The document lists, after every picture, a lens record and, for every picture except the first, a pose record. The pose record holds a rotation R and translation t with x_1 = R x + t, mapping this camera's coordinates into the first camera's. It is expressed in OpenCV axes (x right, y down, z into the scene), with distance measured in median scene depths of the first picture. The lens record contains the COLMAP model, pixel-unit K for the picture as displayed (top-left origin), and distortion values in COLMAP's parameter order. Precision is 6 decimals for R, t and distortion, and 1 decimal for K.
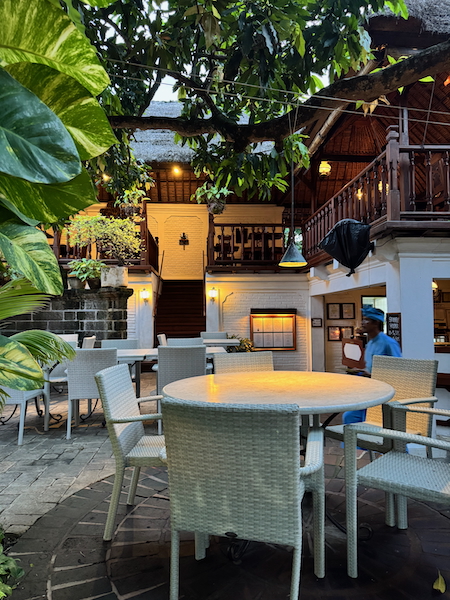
lens RADIAL K [[427.2, 0, 224.8], [0, 427.2, 299.4], [0, 0, 1]] dist [0.055194, -0.010423]
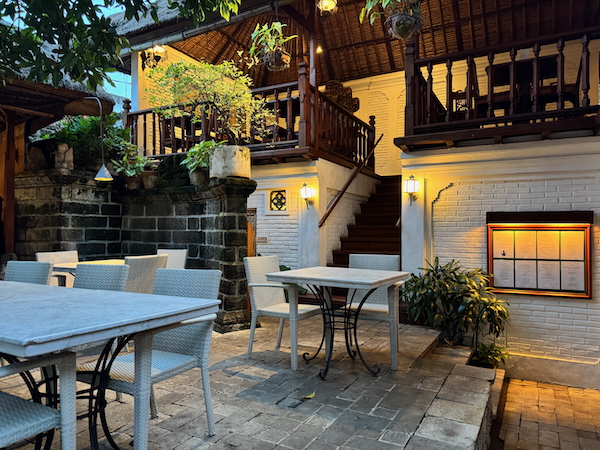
lens RADIAL K [[427.2, 0, 301.4], [0, 427.2, 225.9], [0, 0, 1]] dist [0.055194, -0.010423]
pose [[0.848103, 0.003995, -0.529816, 0.152407], [0.009517, 0.999695, 0.022773, 0.024219], [0.529746, -0.024356, 0.847807, 0.434435]]
